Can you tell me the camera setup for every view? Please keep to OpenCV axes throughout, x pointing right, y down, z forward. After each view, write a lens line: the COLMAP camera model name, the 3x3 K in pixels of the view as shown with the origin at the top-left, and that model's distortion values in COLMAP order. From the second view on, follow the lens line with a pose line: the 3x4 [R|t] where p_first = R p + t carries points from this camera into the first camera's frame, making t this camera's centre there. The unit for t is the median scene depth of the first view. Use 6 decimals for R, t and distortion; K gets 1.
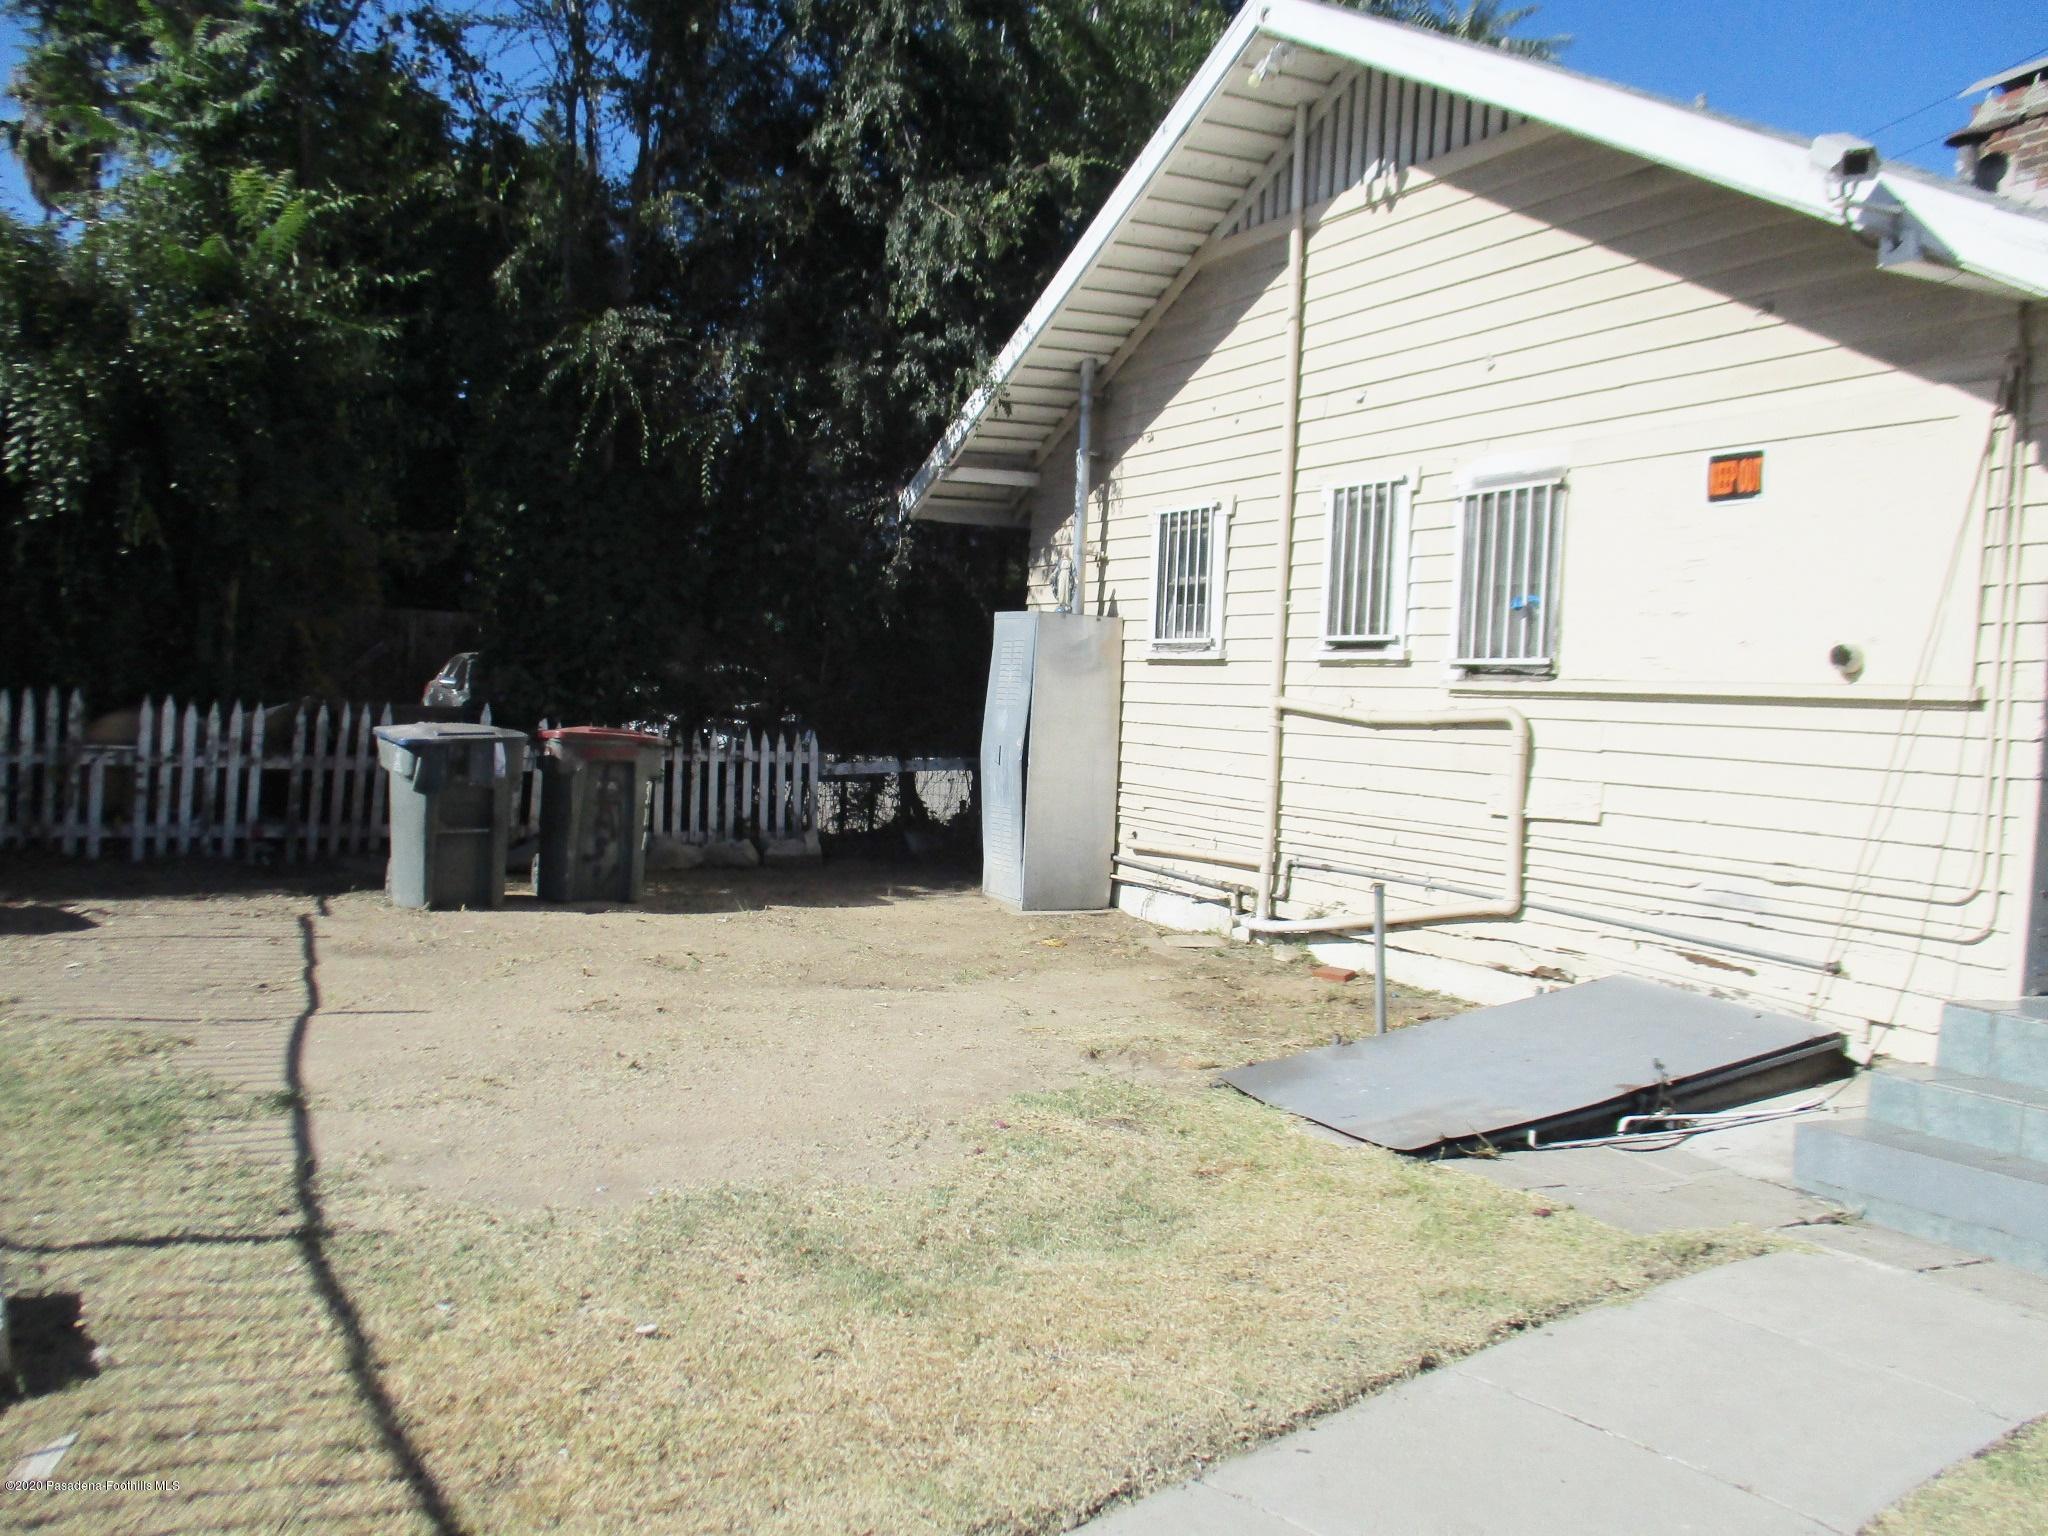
lens RADIAL K [[1721.9, 0, 1021.2], [0, 1721.9, 760.5], [0, 0, 1]] dist [0.001106, 0.003096]
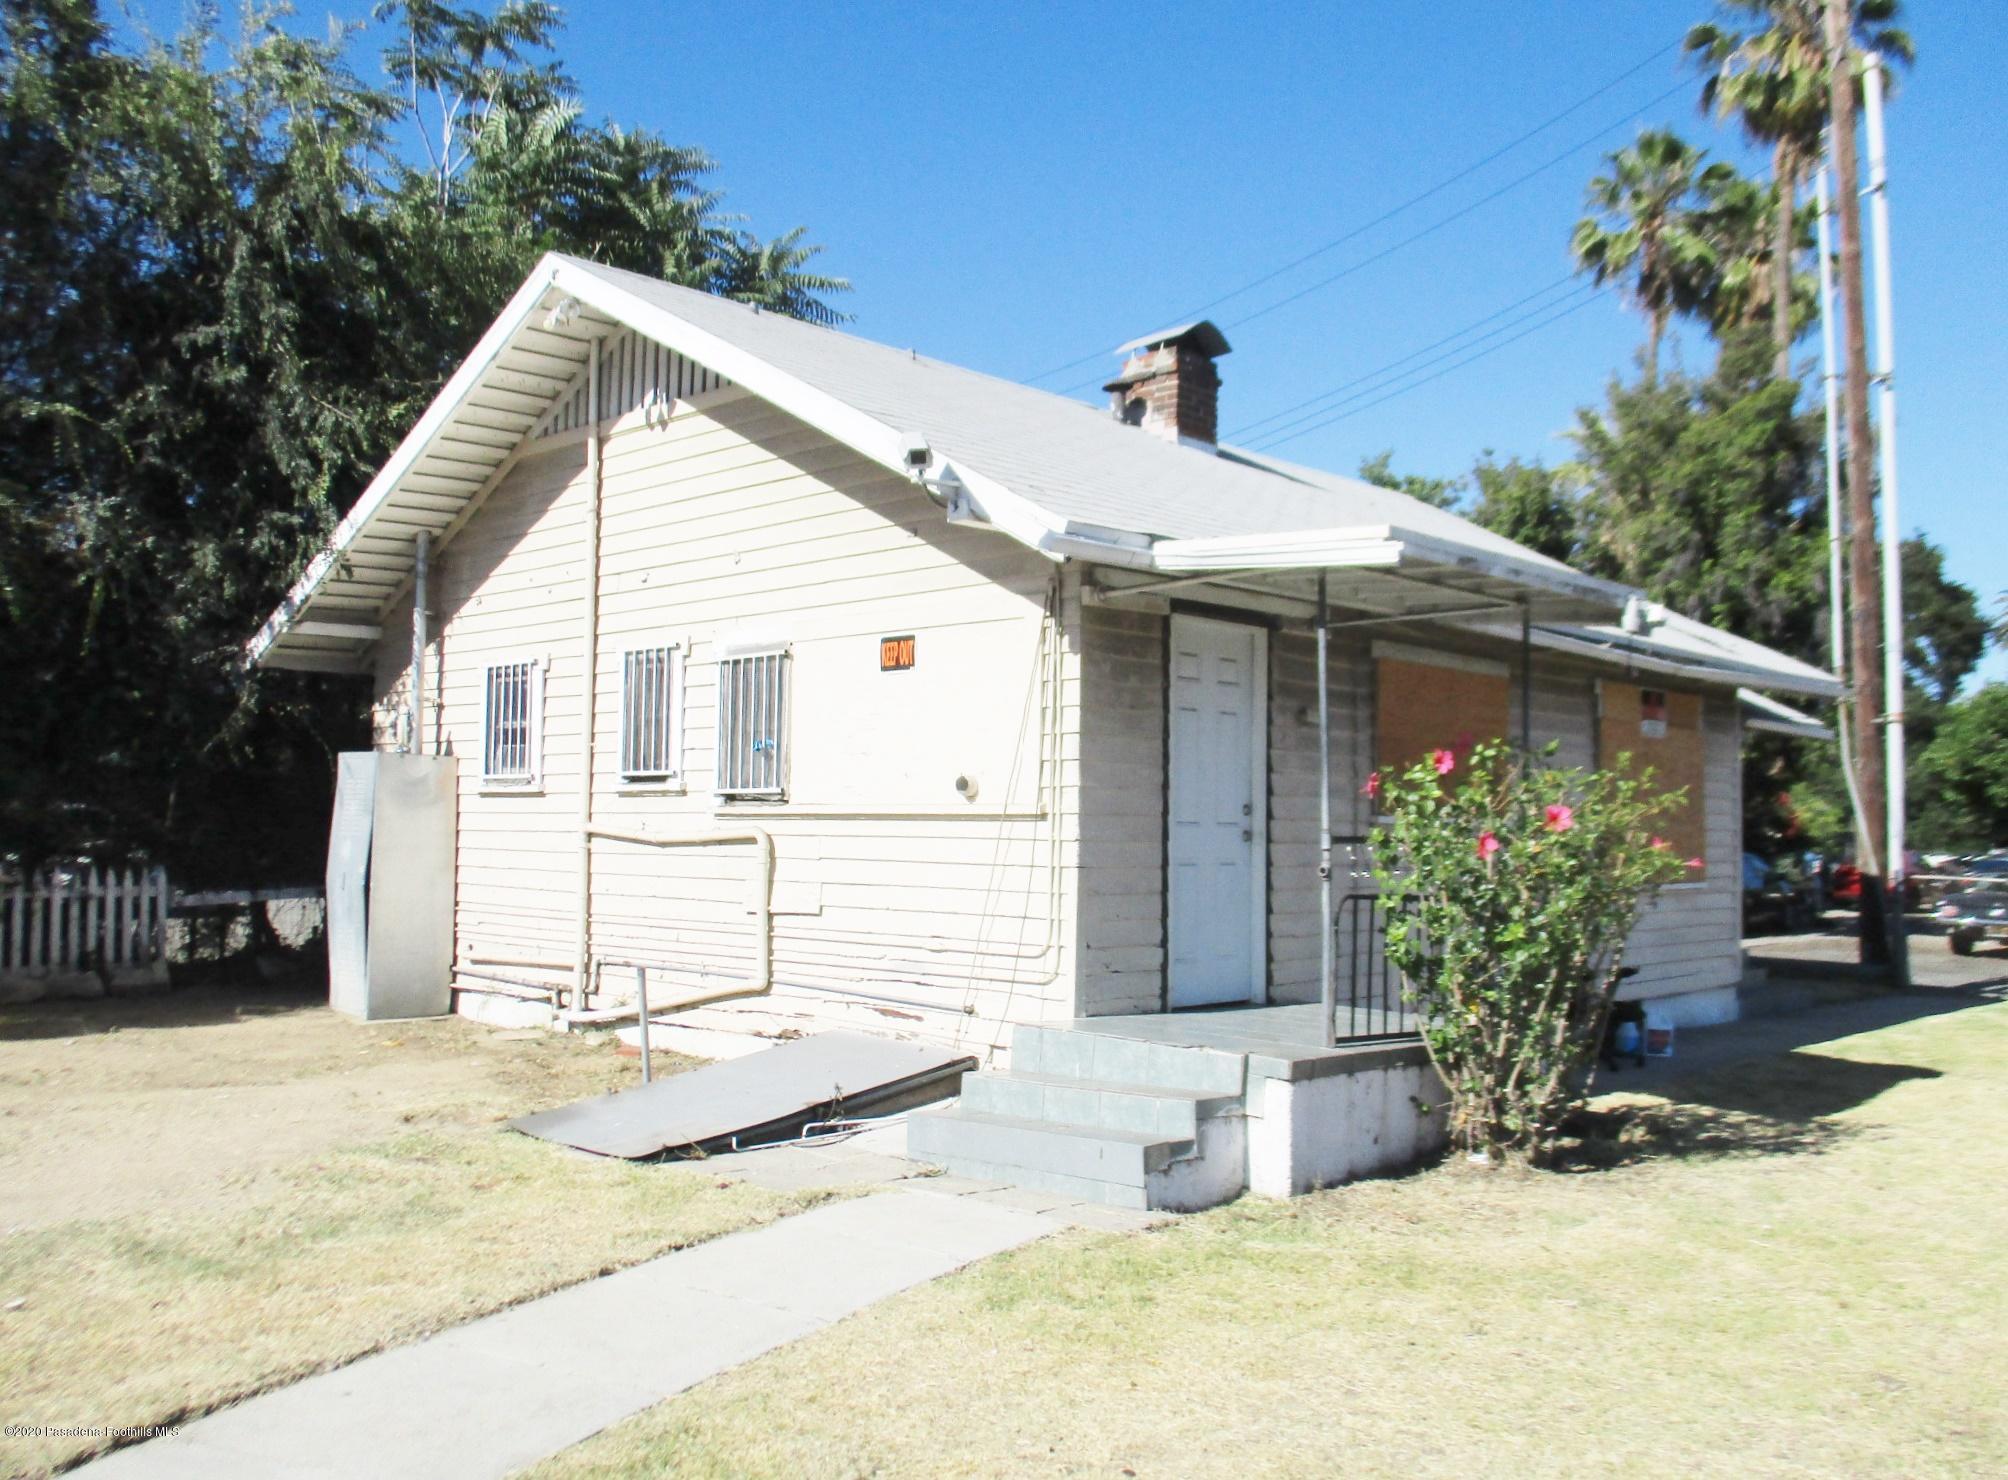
lens RADIAL K [[1763.2, 0, 1006.3], [0, 1763.2, 749.8], [0, 0, 1]] dist [-0.024176, 0.028636]
pose [[0.947761, -0.012822, 0.318724, 0.043297], [0.037064, 0.996850, -0.070113, 0.010478], [-0.316821, 0.078264, 0.945251, -0.289385]]
